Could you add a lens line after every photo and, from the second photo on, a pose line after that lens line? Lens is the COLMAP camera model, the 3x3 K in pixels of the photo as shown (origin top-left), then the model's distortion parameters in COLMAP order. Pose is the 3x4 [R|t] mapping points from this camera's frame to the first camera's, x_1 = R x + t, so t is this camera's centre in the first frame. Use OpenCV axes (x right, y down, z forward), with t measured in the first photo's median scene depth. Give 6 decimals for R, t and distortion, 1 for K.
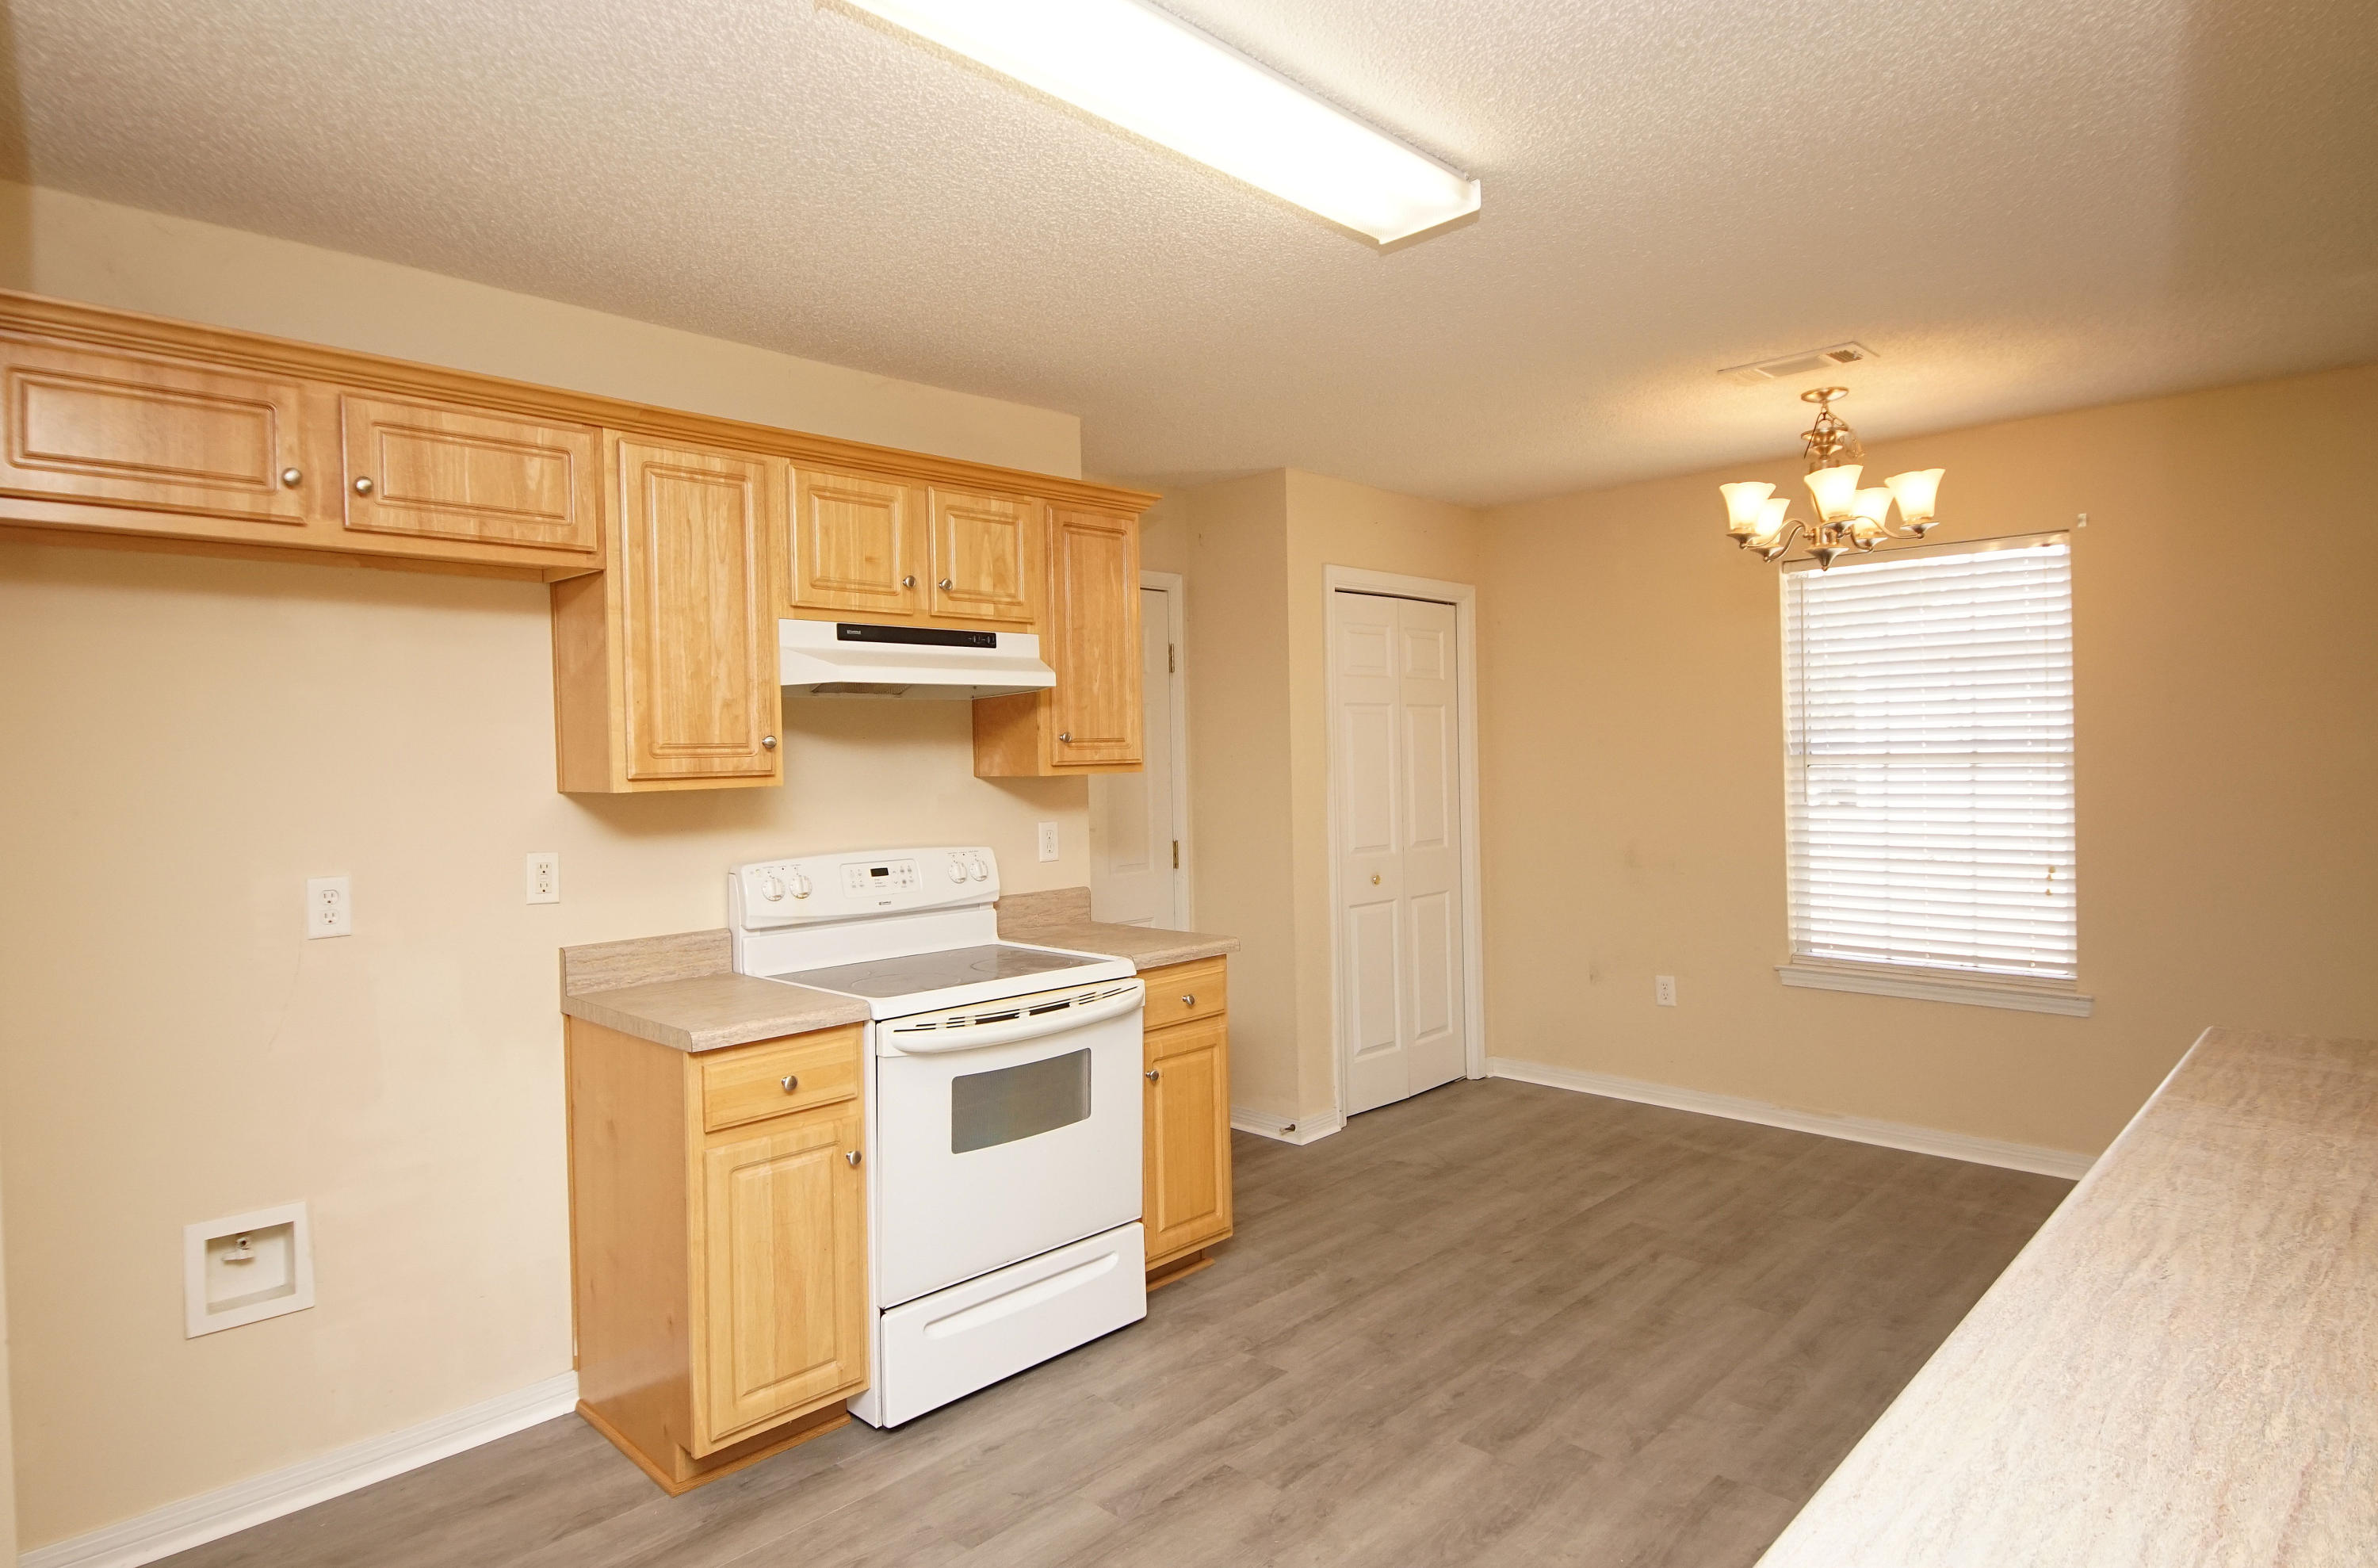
lens RADIAL K [[1310.0, 0, 1160.5], [0, 1310.0, 769.7], [0, 0, 1]] dist [0.030860, -0.019666]
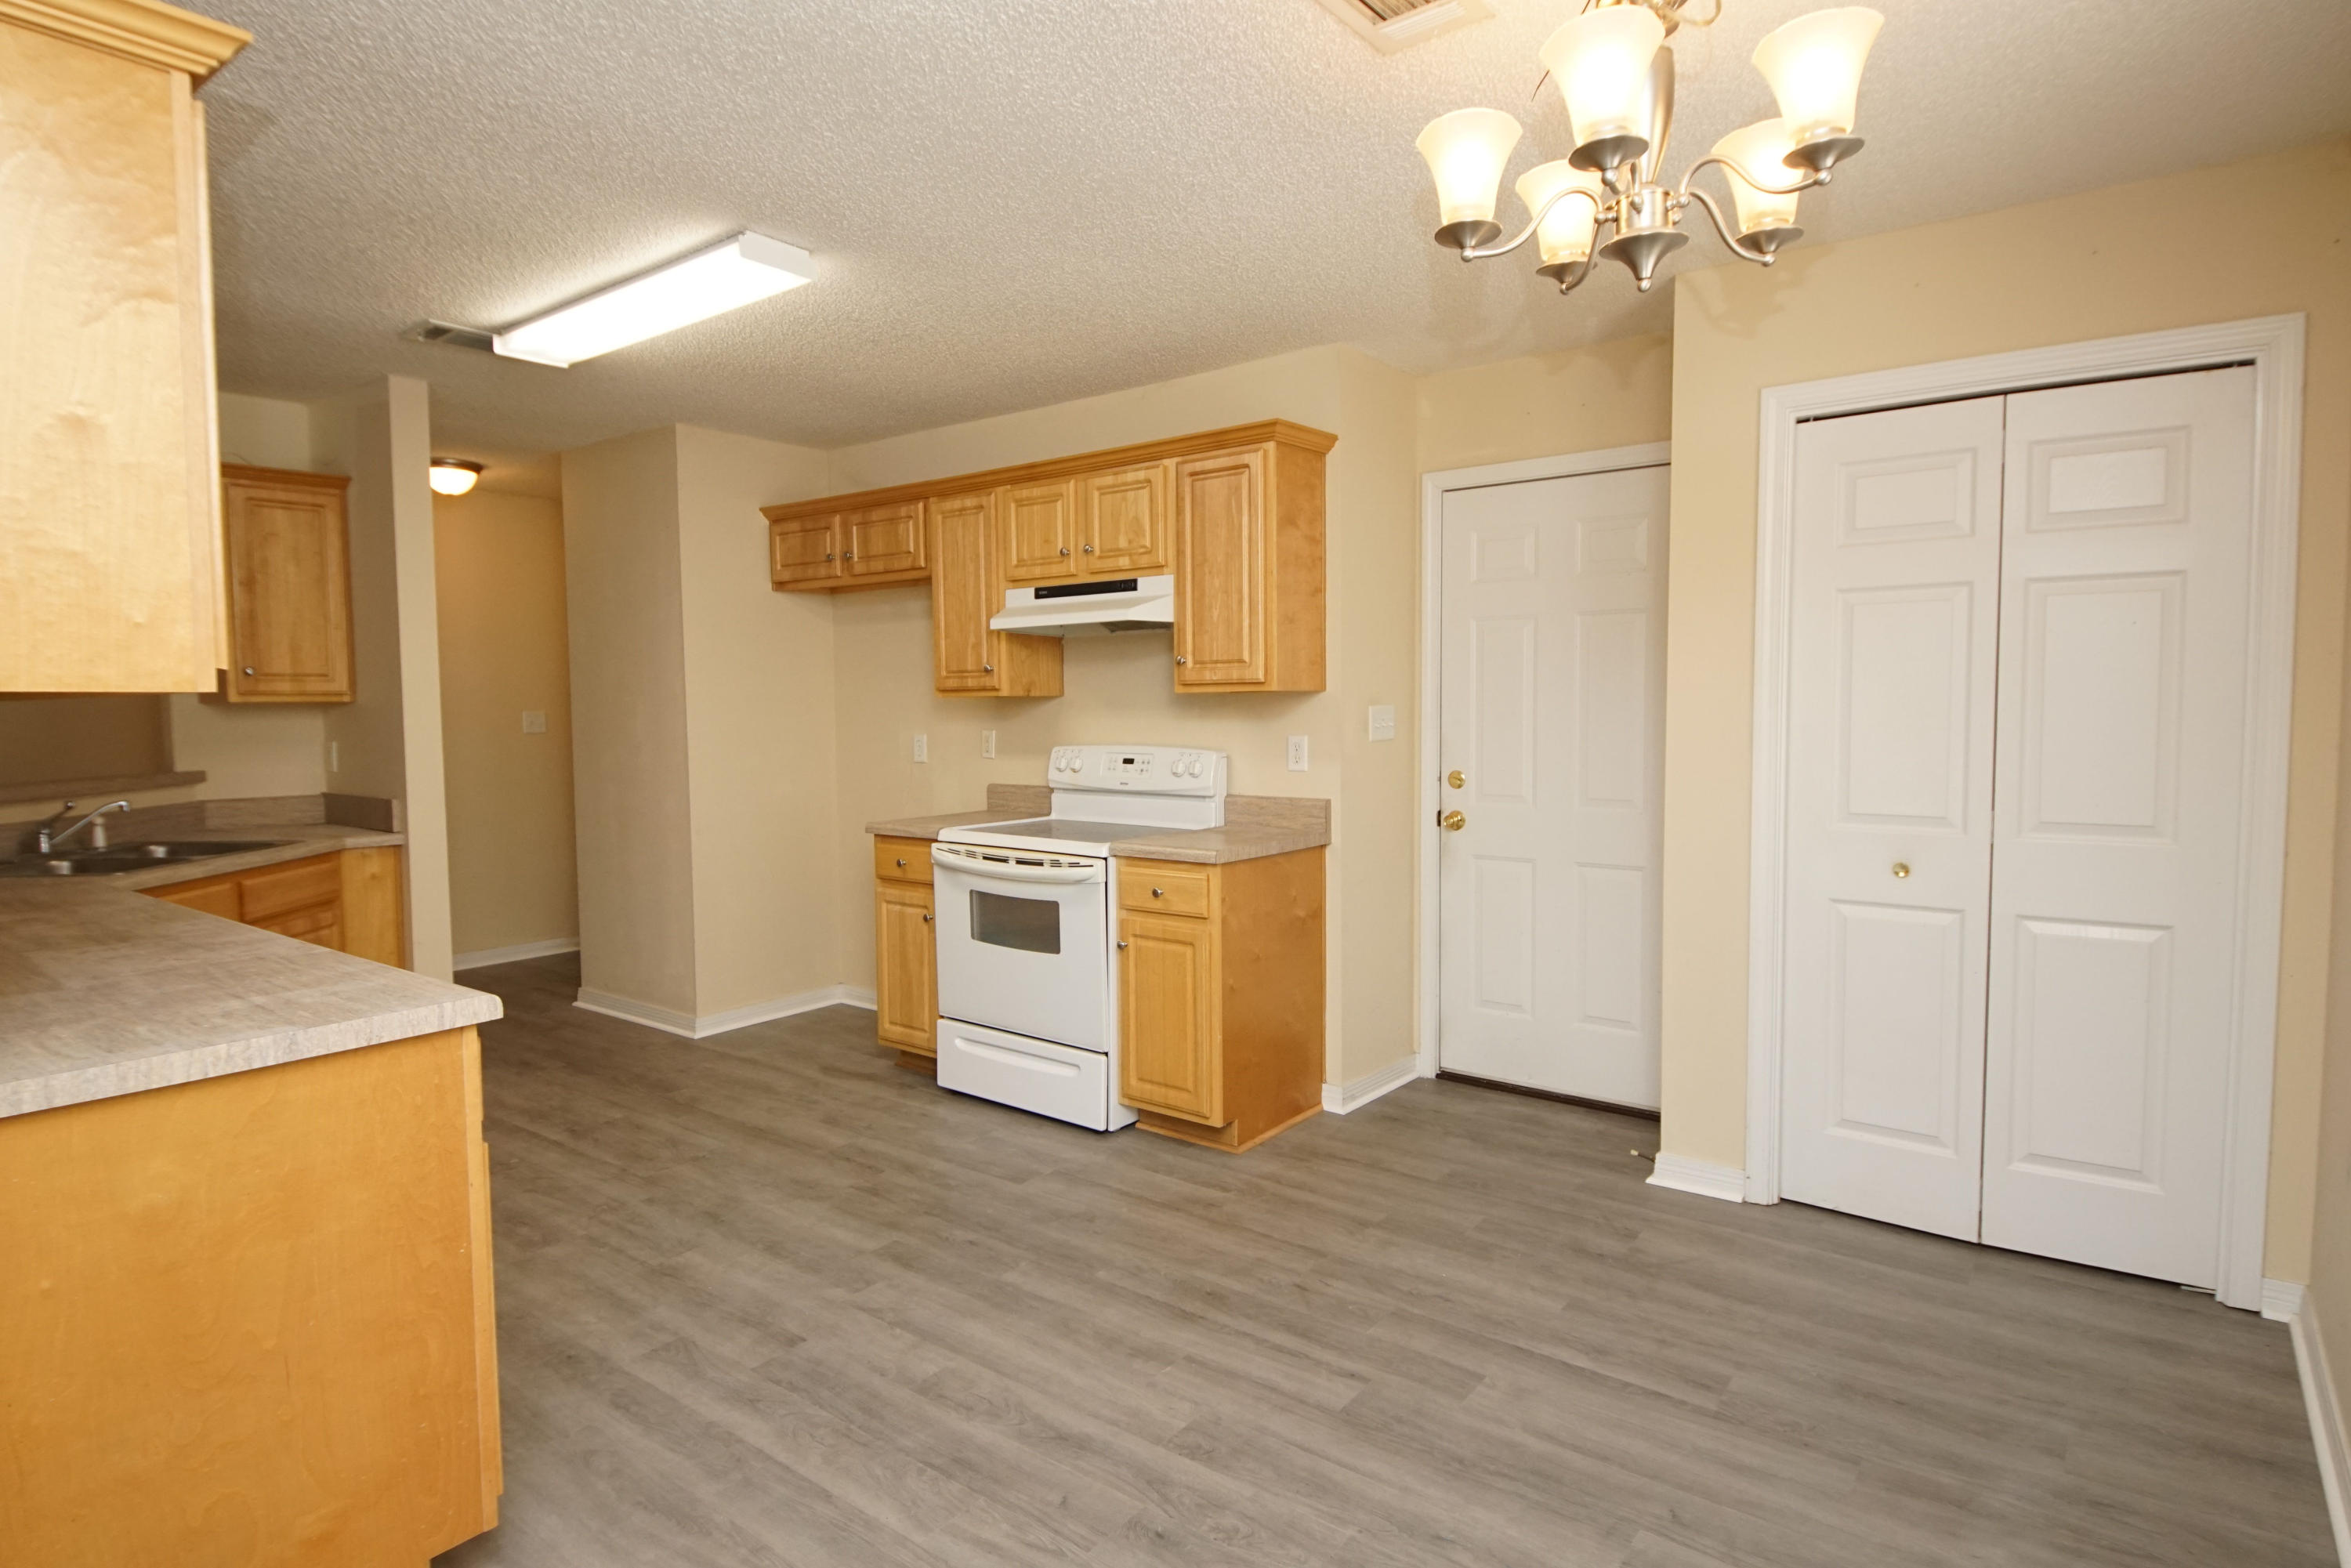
lens RADIAL K [[1260.1, 0, 1156.0], [0, 1260.1, 774.2], [0, 0, 1]] dist [0.021171, -0.016237]
pose [[0.115839, 0.079812, -0.990056, 1.065624], [-0.002812, 0.996789, 0.080025, -0.013119], [0.993264, -0.006486, 0.115691, 0.855069]]
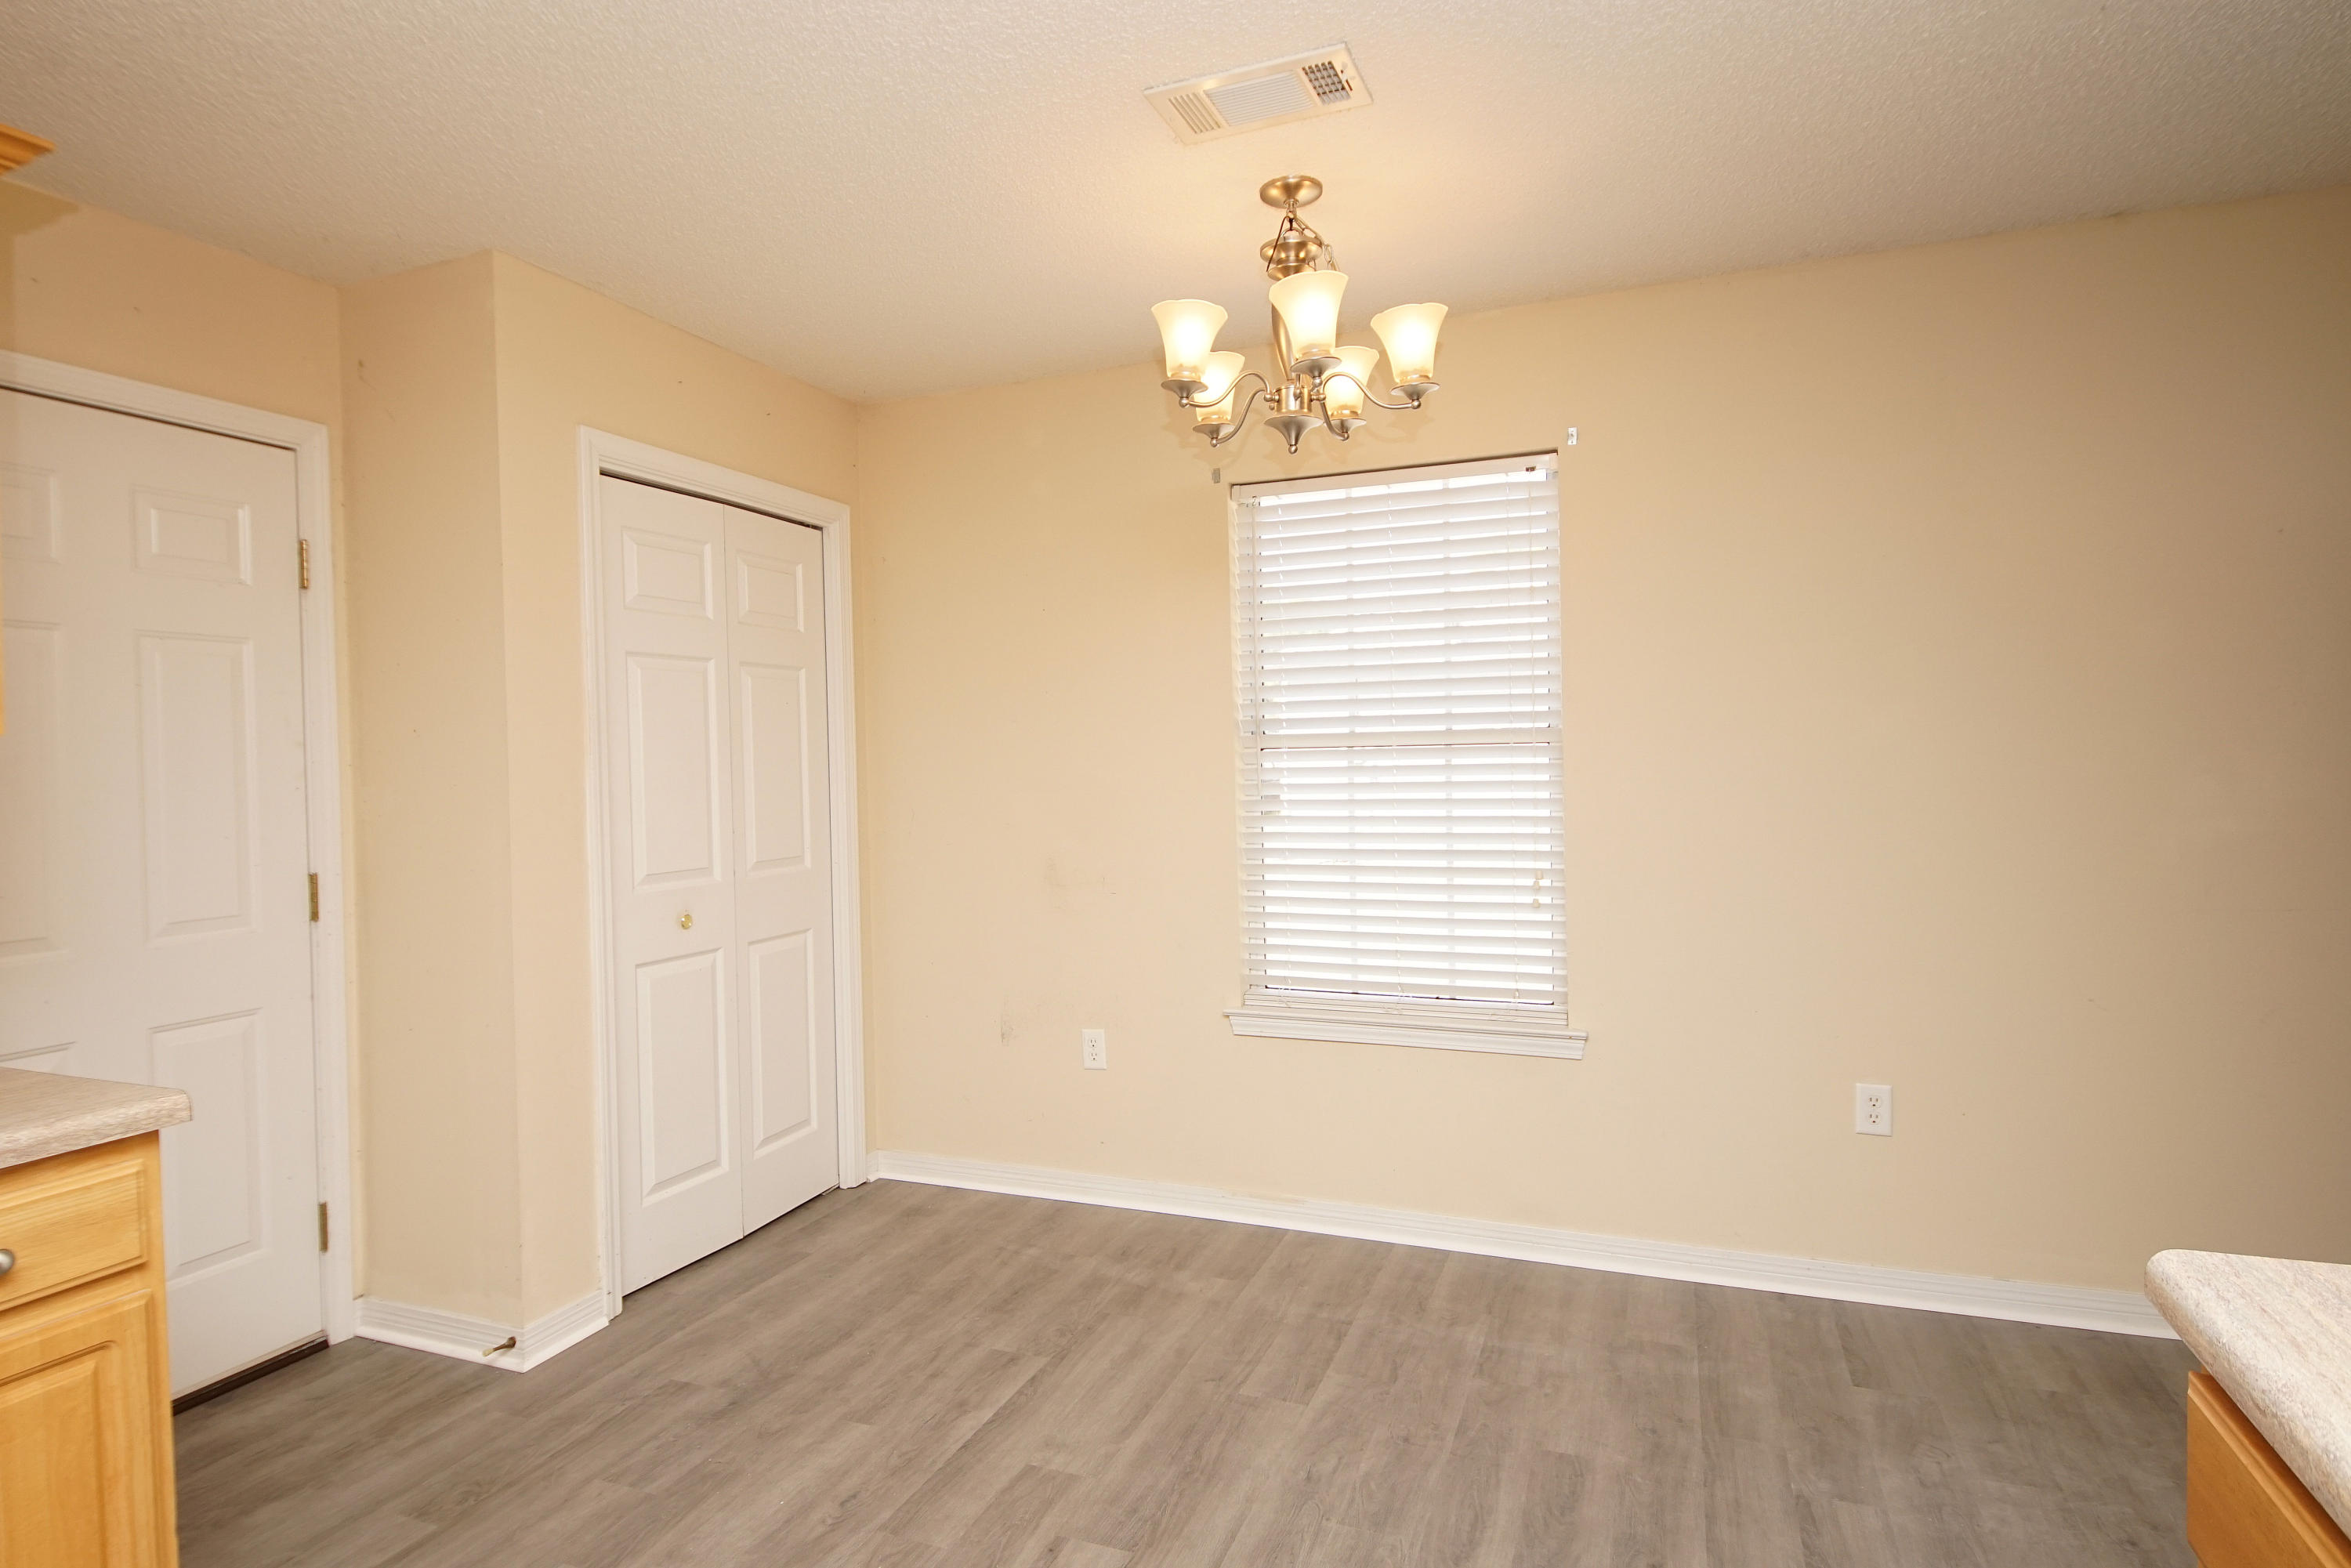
lens RADIAL K [[1260.1, 0, 1156.1], [0, 1260.1, 780.5], [0, 0, 1]] dist [0.021171, -0.016237]
pose [[0.923815, -0.004036, 0.382819, 0.208006], [0.005389, 0.999982, -0.002460, 0.023032], [-0.382802, 0.004336, 0.923820, 0.471935]]
